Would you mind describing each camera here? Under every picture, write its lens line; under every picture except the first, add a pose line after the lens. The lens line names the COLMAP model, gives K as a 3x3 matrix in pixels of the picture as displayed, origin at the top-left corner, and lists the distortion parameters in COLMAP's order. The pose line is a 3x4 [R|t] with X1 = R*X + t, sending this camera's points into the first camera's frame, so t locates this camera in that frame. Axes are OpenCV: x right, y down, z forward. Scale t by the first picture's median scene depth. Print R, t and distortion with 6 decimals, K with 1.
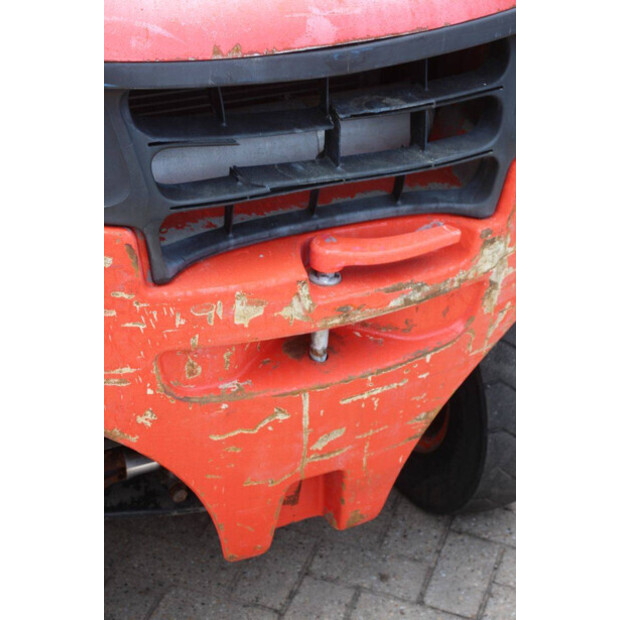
lens RADIAL K [[1481.4, 0, 310.0], [0, 1481.4, 310.0], [0, 0, 1]] dist [0.357374, 0.359122]
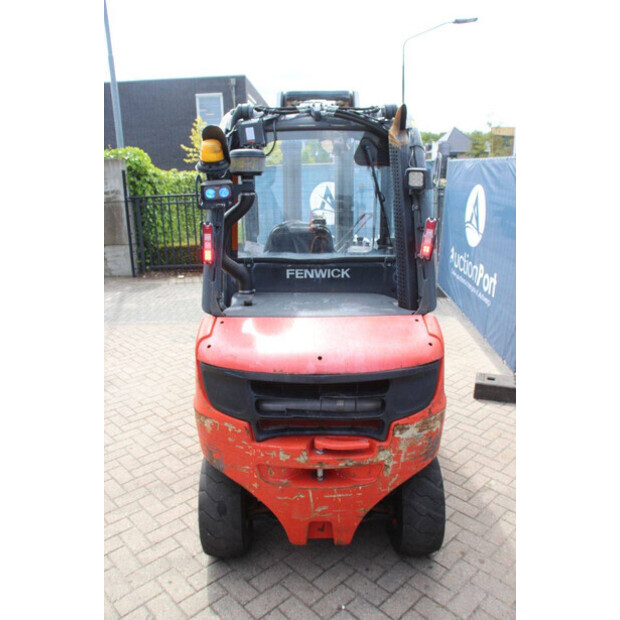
lens RADIAL K [[514.3, 0, 310.0], [0, 514.3, 310.0], [0, 0, 1]] dist [-0.178411, 0.173138]
pose [[0.881164, 0.058388, -0.469192, 0.442419], [-0.194410, 0.949320, -0.246973, -0.034698], [0.430993, 0.308839, 0.847858, 0.053689]]
